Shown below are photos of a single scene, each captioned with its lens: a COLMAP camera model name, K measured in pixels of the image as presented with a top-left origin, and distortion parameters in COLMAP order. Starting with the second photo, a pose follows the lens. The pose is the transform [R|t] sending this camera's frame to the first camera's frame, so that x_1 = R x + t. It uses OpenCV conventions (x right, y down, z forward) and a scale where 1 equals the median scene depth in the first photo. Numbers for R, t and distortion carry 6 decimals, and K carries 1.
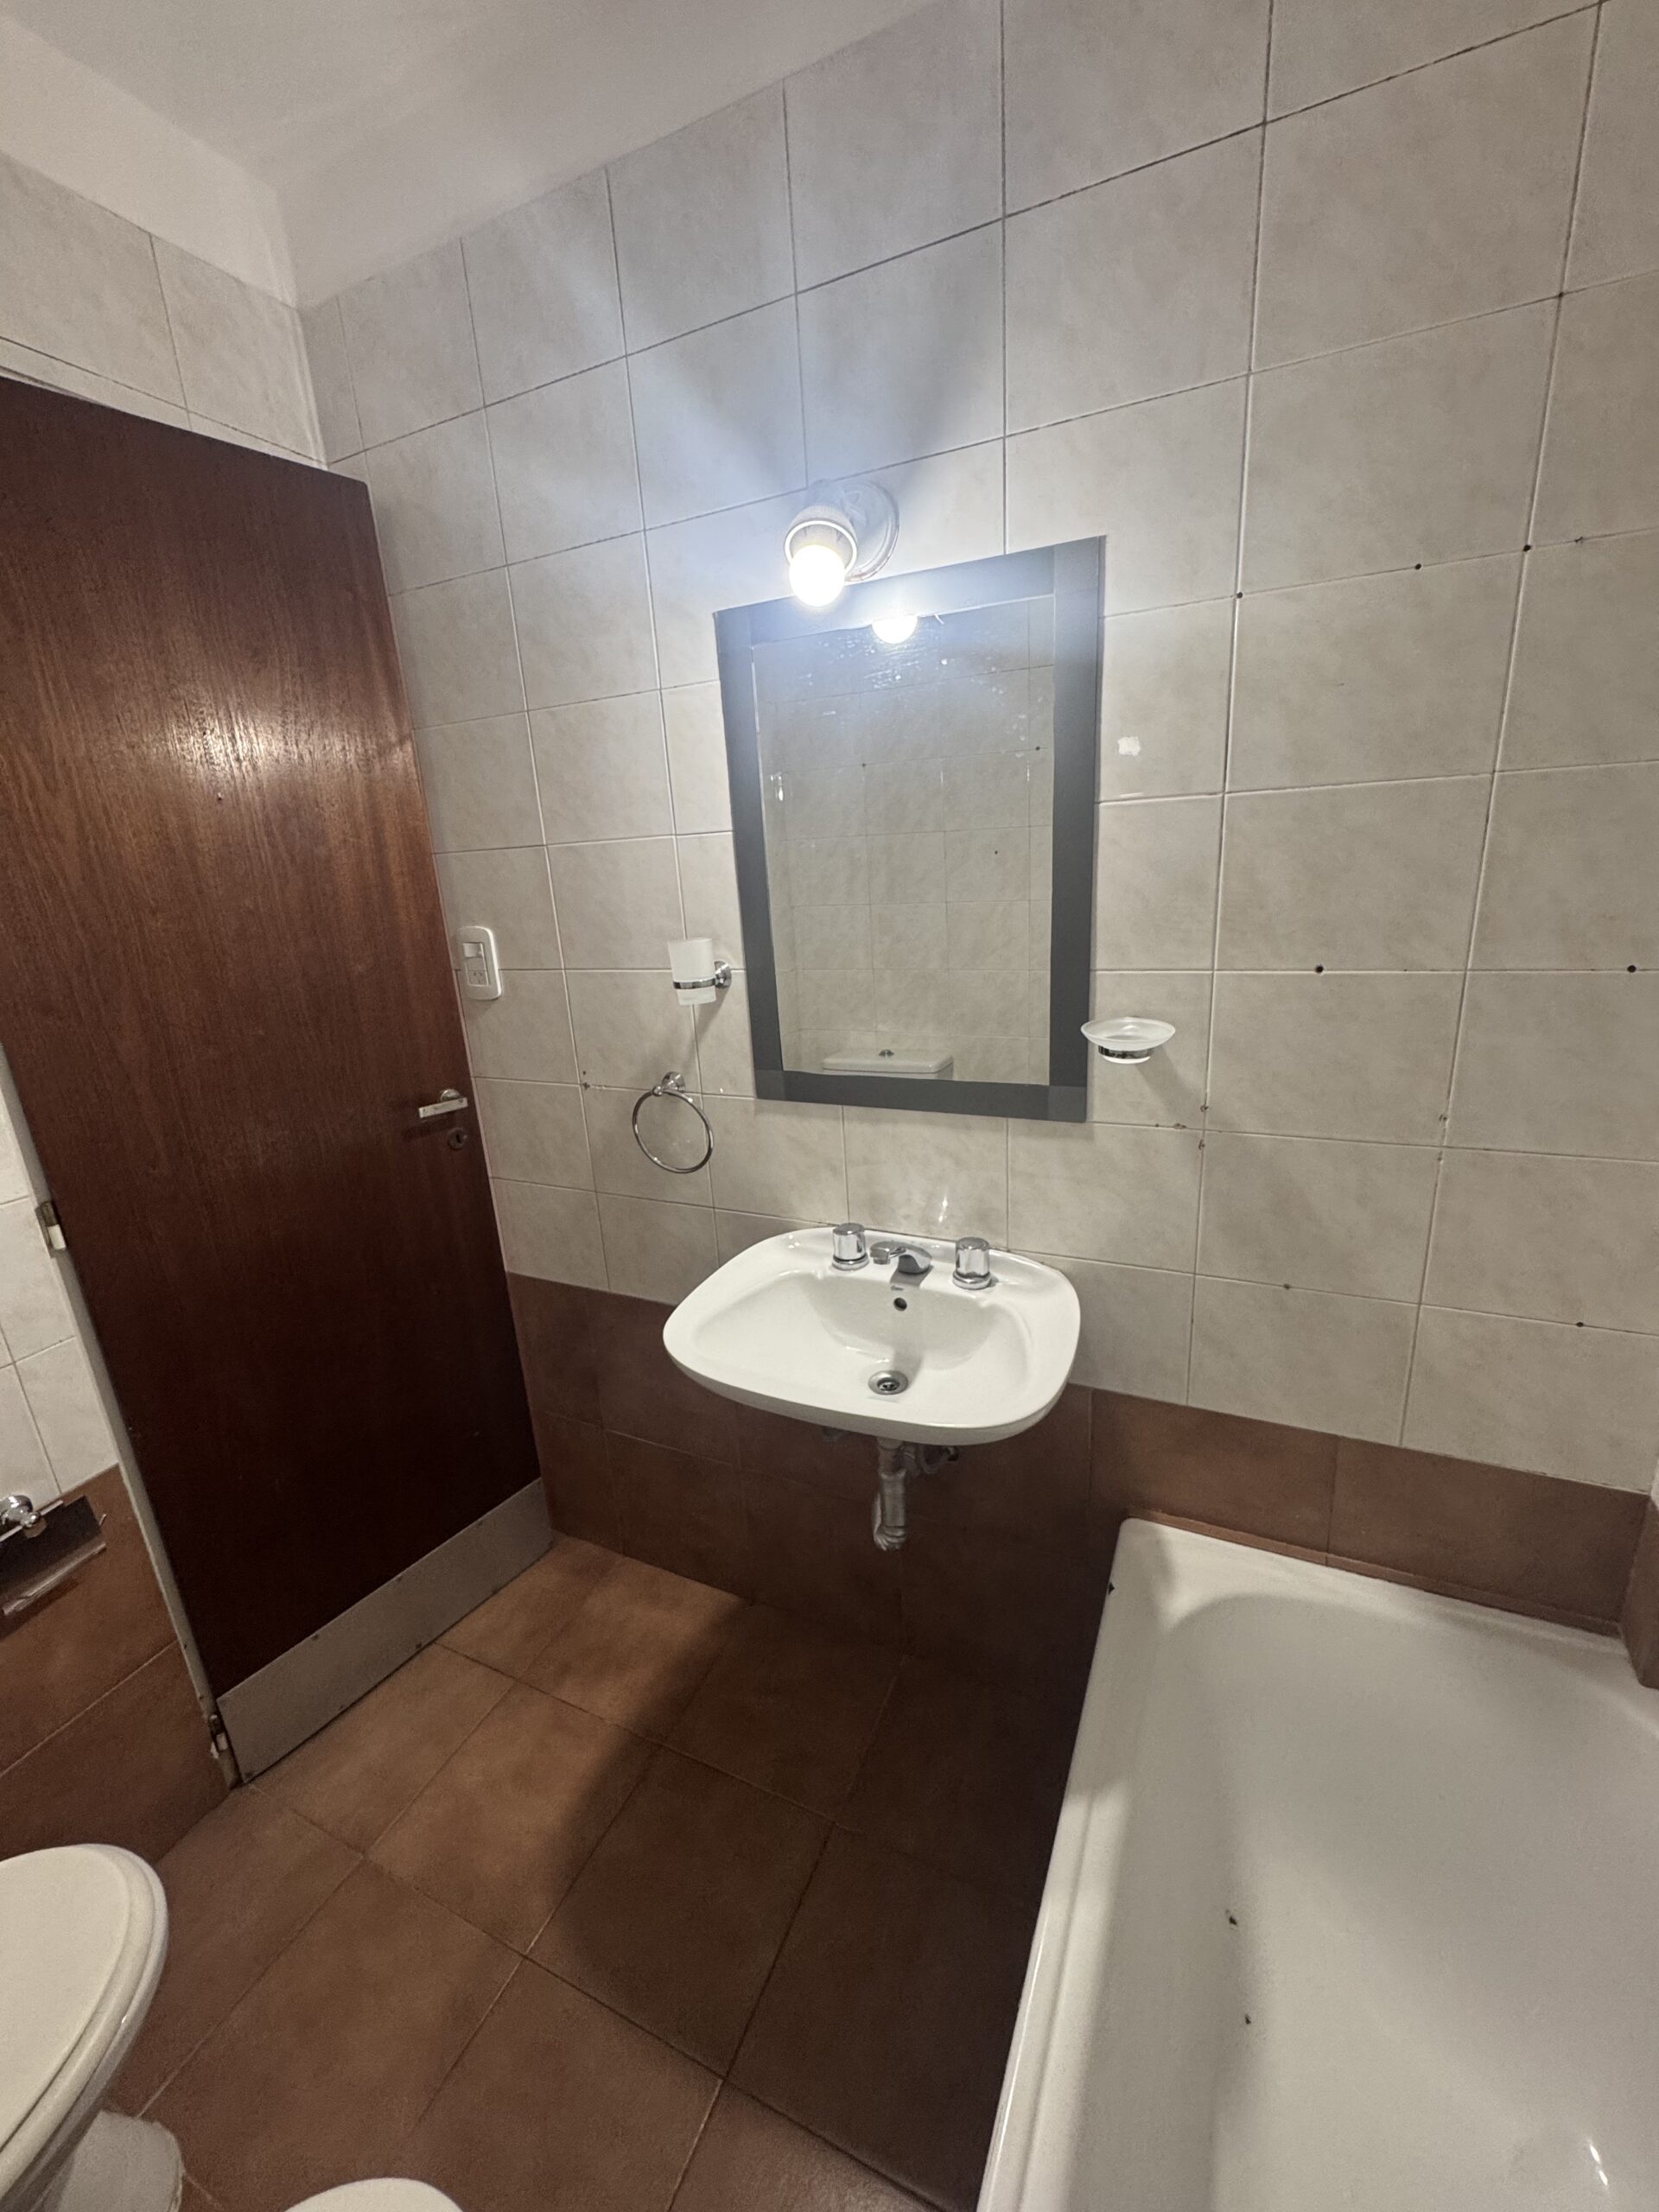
lens RADIAL K [[878.9, 0, 834.3], [0, 878.9, 1108.4], [0, 0, 1]] dist [-0.000172, 0.000206]
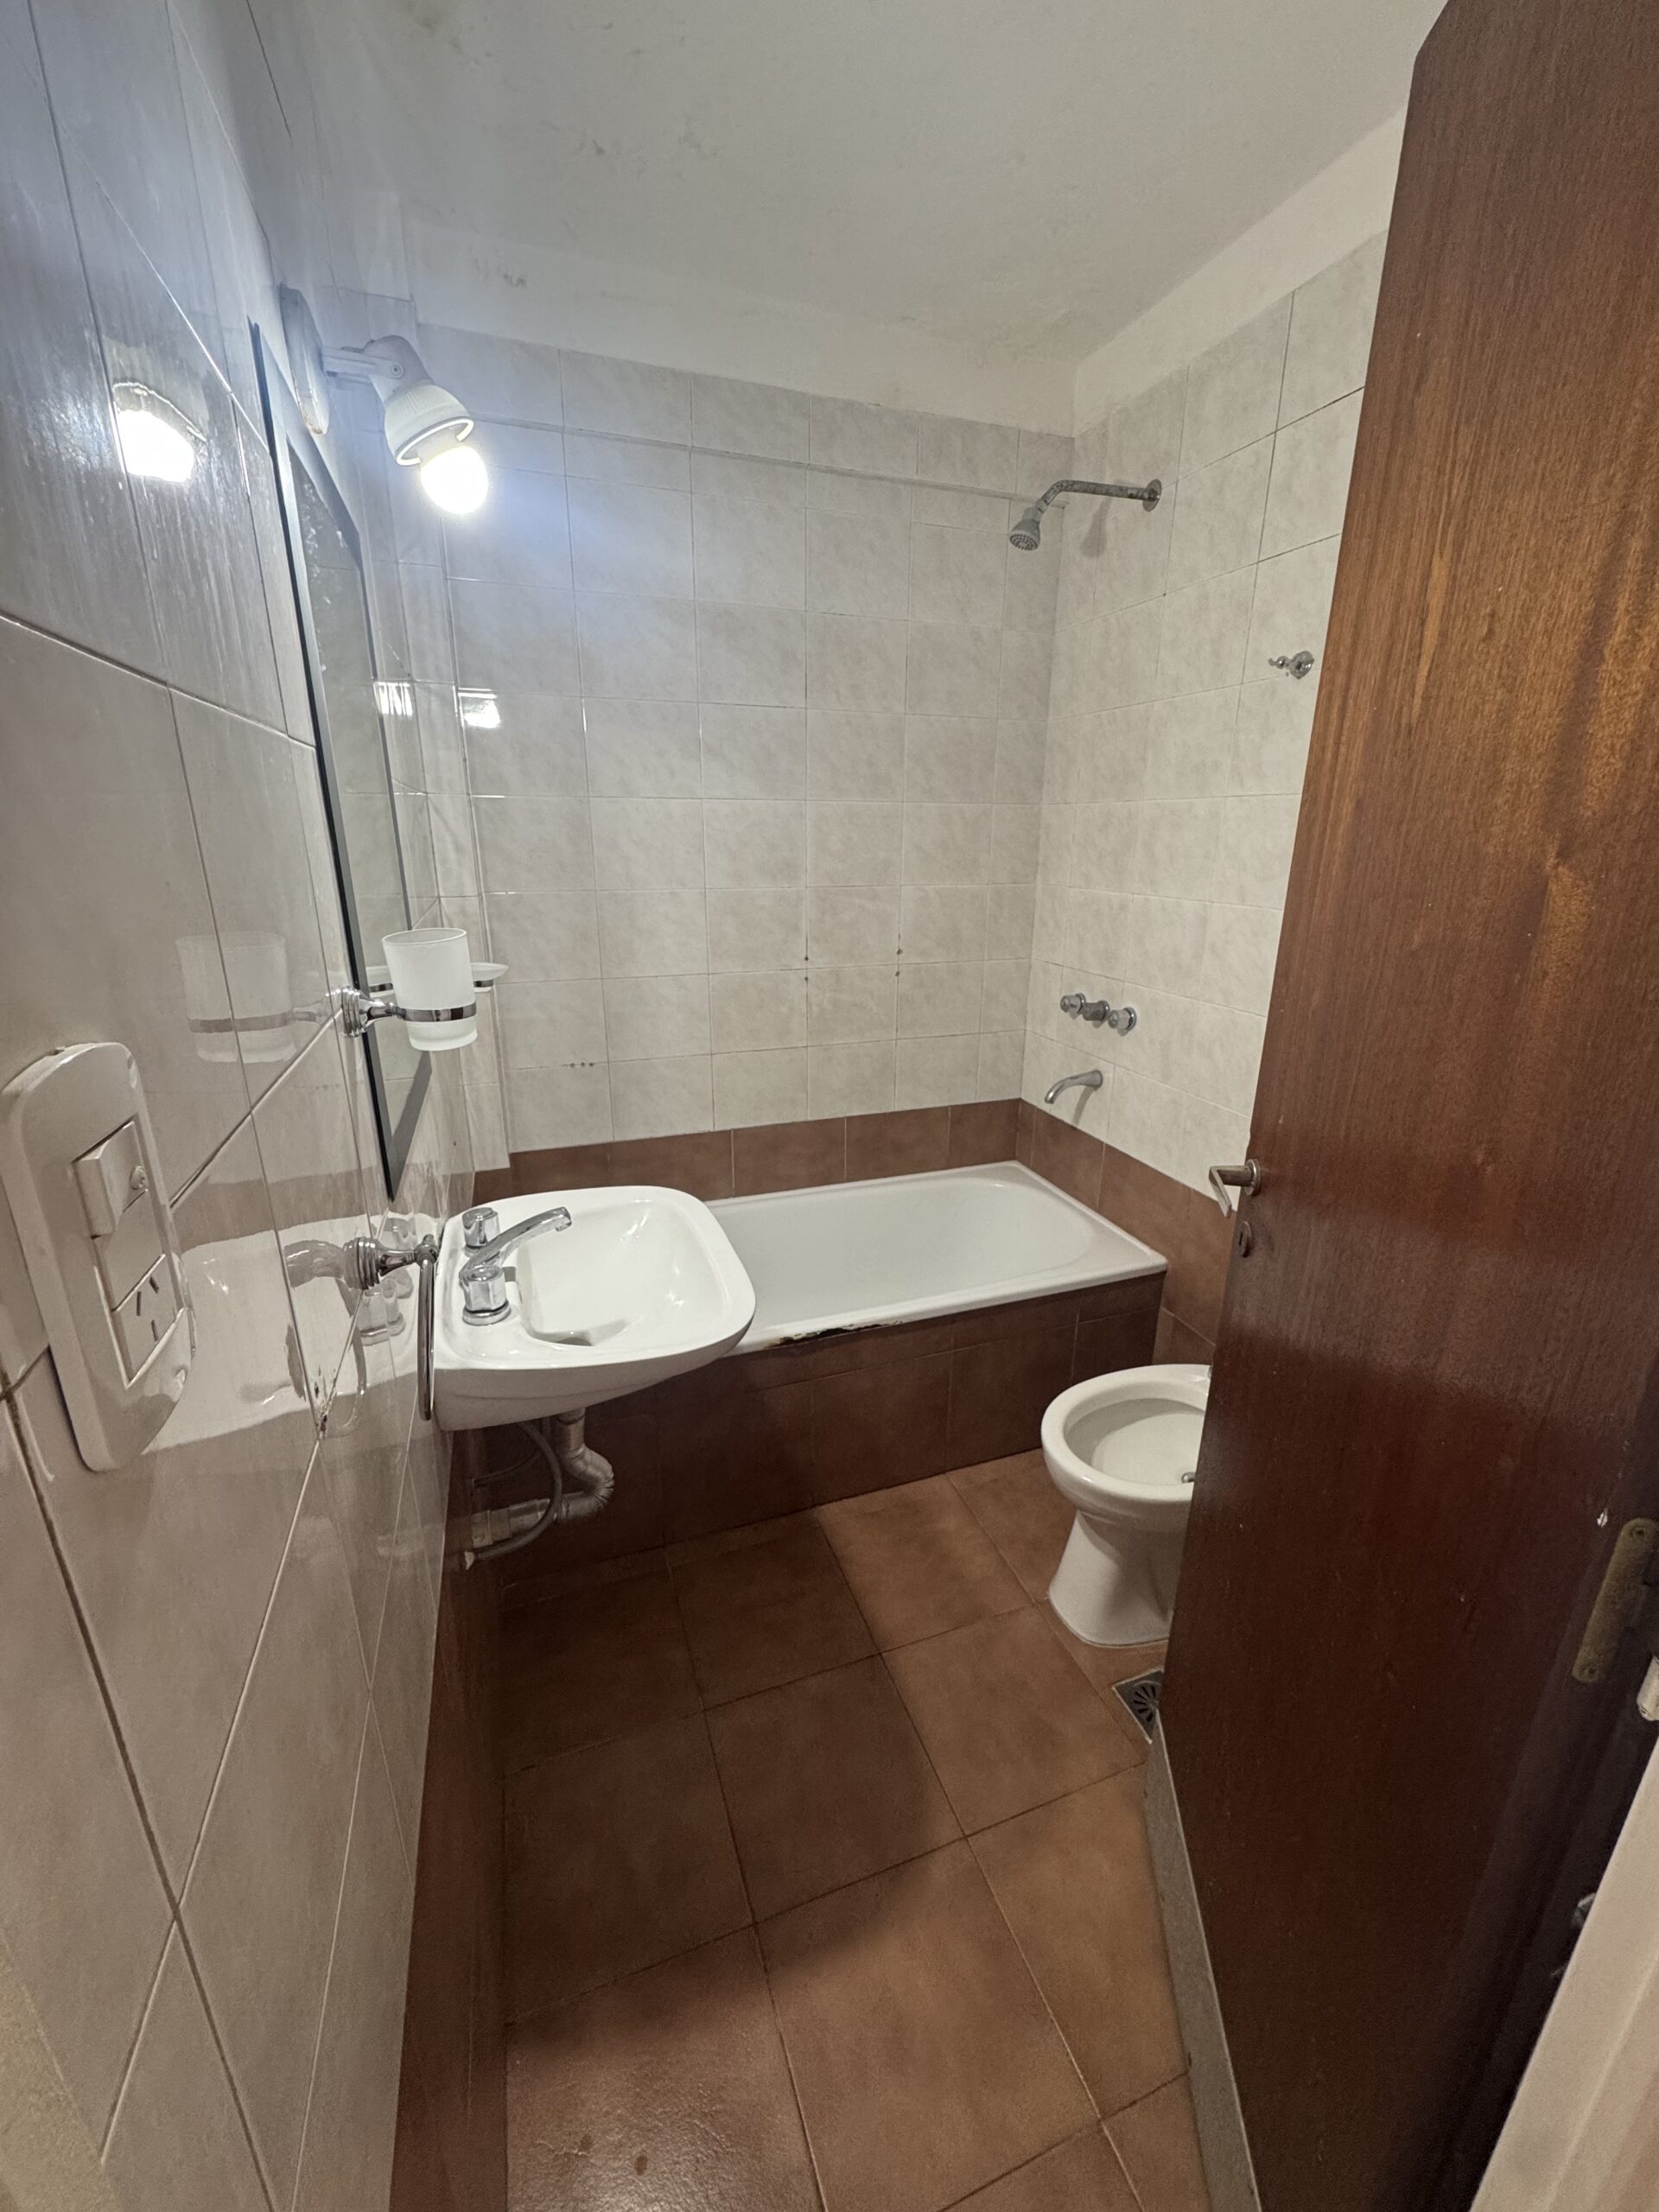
lens RADIAL K [[878.9, 0, 834.3], [0, 878.9, 1108.4], [0, 0, 1]] dist [-0.000172, 0.000206]
pose [[-0.698281, -0.159875, 0.697742, -0.828297], [0.235623, 0.869085, 0.434941, -0.302279], [-0.675933, 0.468115, -0.569195, 1.274087]]
